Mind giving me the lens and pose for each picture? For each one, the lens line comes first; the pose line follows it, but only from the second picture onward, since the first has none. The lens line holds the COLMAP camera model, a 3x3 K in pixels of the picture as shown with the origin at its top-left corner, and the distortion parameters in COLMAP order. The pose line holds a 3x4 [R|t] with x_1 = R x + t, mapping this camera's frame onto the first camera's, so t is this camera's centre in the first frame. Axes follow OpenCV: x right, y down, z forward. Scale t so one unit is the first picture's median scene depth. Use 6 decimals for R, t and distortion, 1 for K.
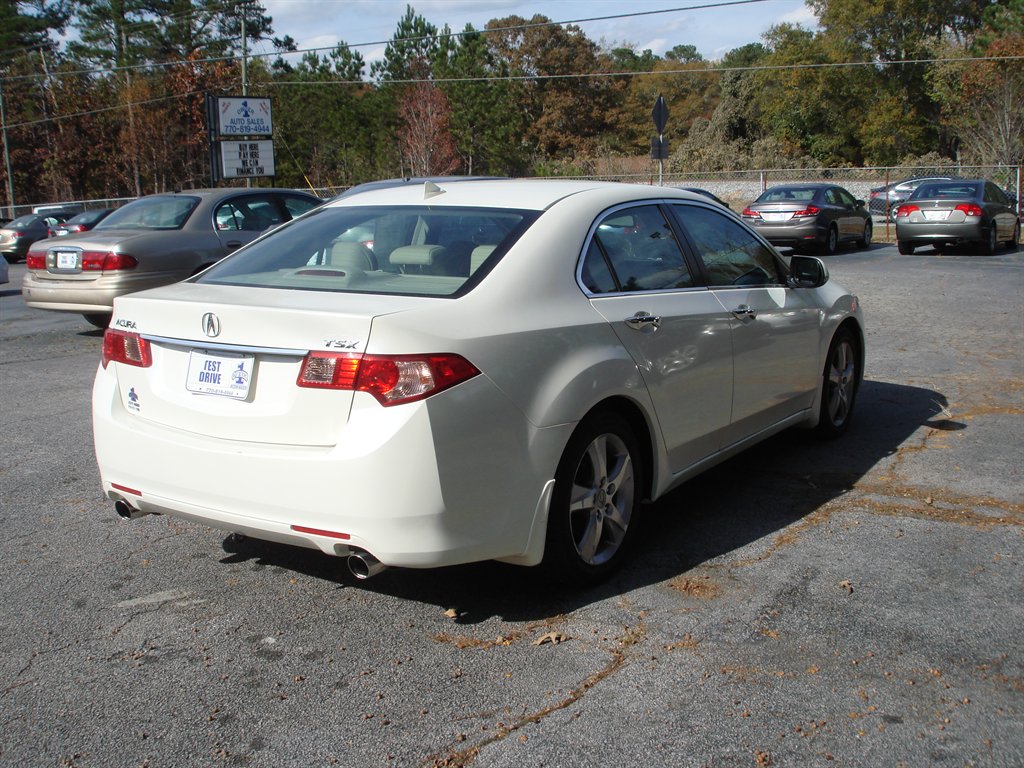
lens RADIAL K [[1160.2, 0, 517.5], [0, 1160.2, 389.1], [0, 0, 1]] dist [-0.130395, 0.000000]
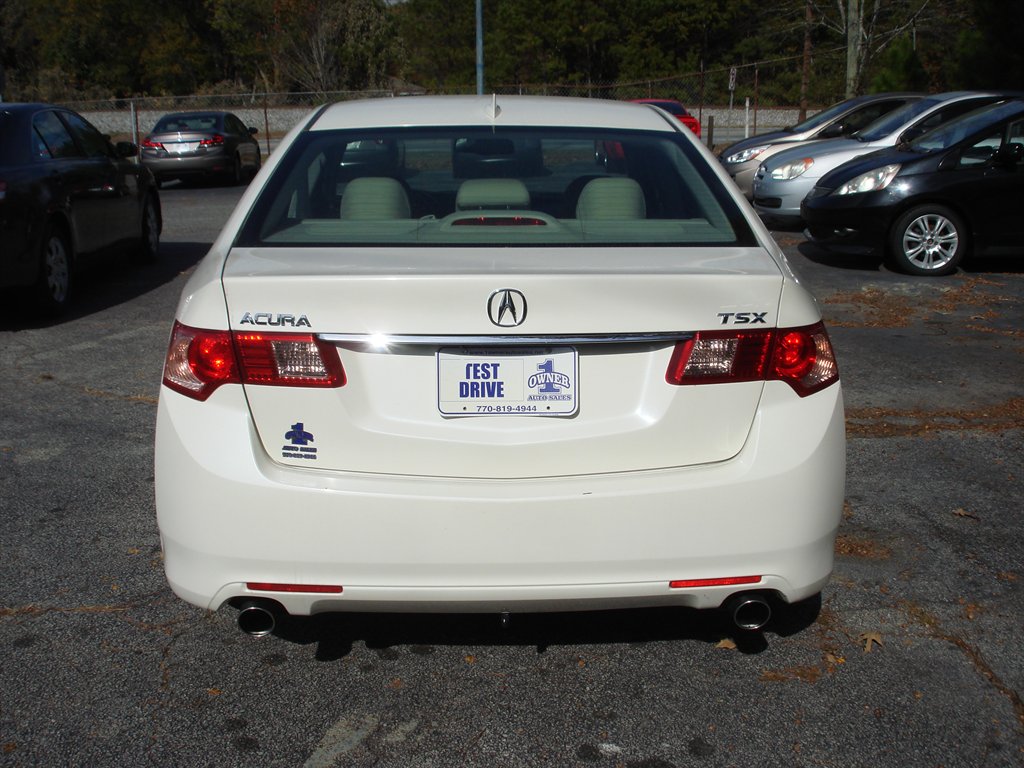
lens RADIAL K [[1160.2, 0, 513.6], [0, 1160.2, 385.1], [0, 0, 1]] dist [-0.130395, 0.000000]
pose [[0.814948, -0.127894, 0.565246, -0.580588], [0.096017, 0.991663, 0.085942, -0.062306], [-0.571524, -0.015765, 0.820434, 0.423112]]
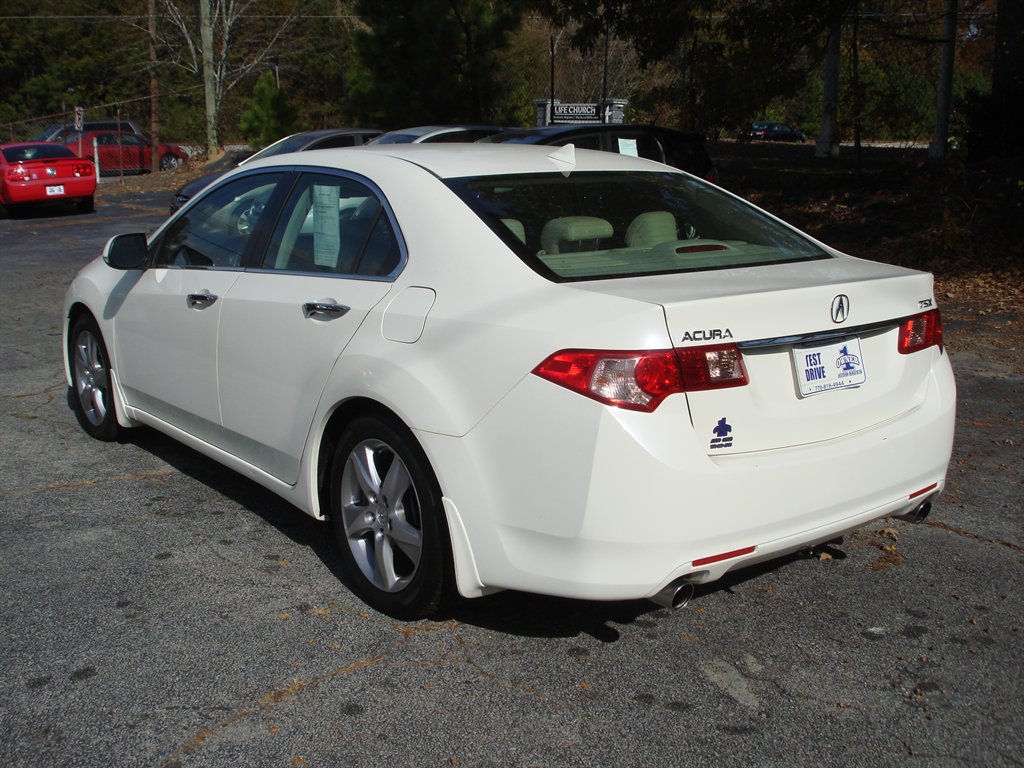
lens RADIAL K [[1160.2, 0, 511.1], [0, 1160.2, 384.5], [0, 0, 1]] dist [-0.130395, 0.000000]
pose [[0.331835, -0.188069, 0.924400, -1.053976], [0.168578, 0.975974, 0.138046, -0.146709], [-0.928152, 0.110025, 0.355567, 0.847190]]
